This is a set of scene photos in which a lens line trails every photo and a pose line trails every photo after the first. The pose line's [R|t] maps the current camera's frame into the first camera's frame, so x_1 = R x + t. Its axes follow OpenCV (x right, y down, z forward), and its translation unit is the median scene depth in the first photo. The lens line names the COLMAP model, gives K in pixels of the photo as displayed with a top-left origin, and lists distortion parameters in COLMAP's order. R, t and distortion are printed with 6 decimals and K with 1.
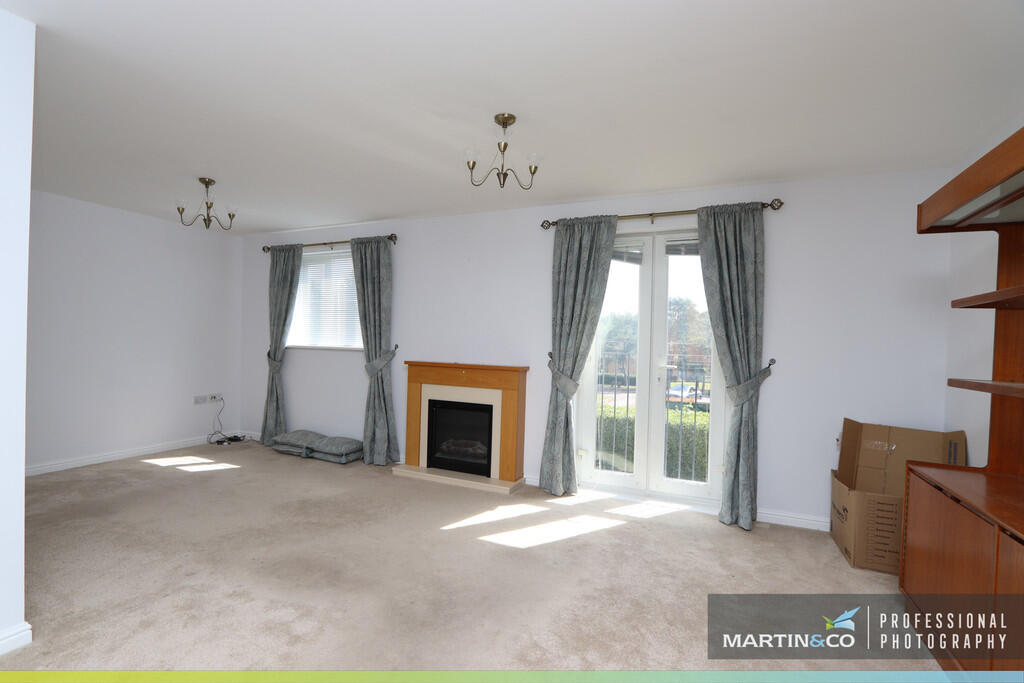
lens RADIAL K [[473.1, 0, 507.6], [0, 473.1, 345.7], [0, 0, 1]] dist [-0.025837, 0.006865]
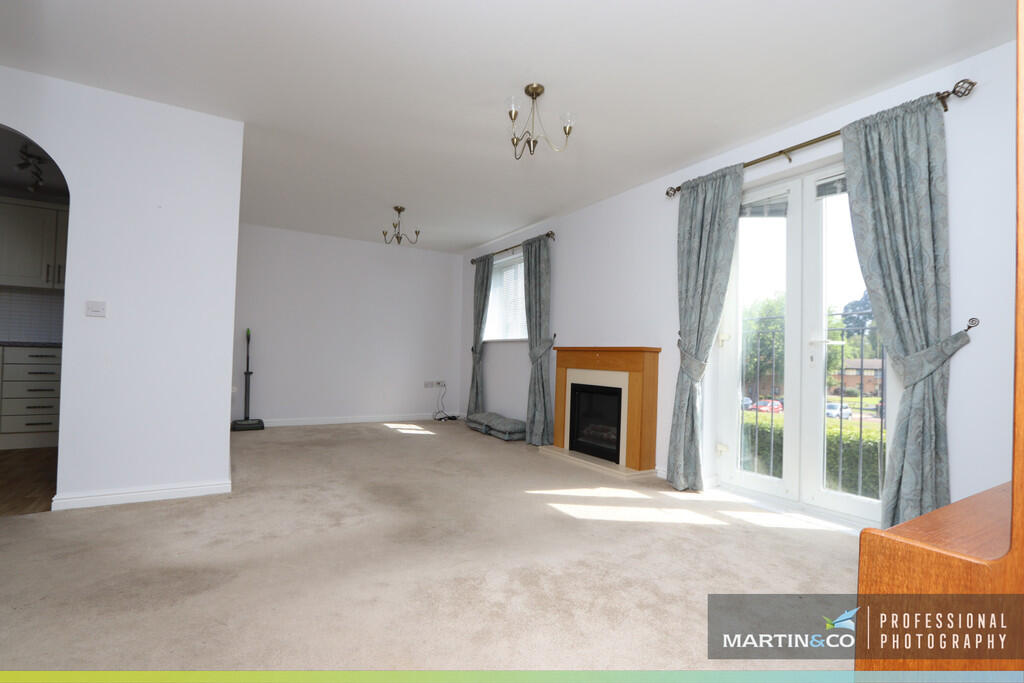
lens RADIAL K [[473.1, 0, 507.6], [0, 473.1, 345.7], [0, 0, 1]] dist [-0.025837, 0.006865]
pose [[0.822342, -0.017311, -0.568730, 0.339293], [-0.009804, 0.998958, -0.044583, 0.087826], [0.568909, 0.042238, 0.821315, 0.080718]]
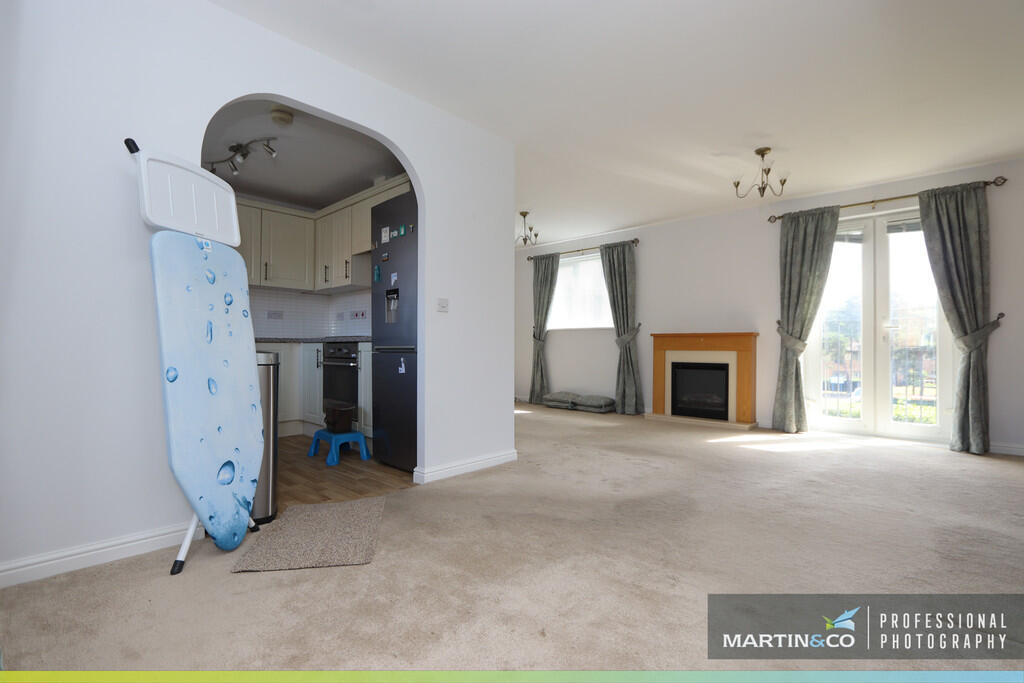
lens RADIAL K [[473.1, 0, 507.6], [0, 473.1, 345.7], [0, 0, 1]] dist [-0.025837, 0.006865]
pose [[0.945789, -0.023107, -0.323958, -0.191500], [0.017965, 0.999661, -0.018853, 0.093466], [0.324284, 0.012011, 0.945883, -0.413907]]
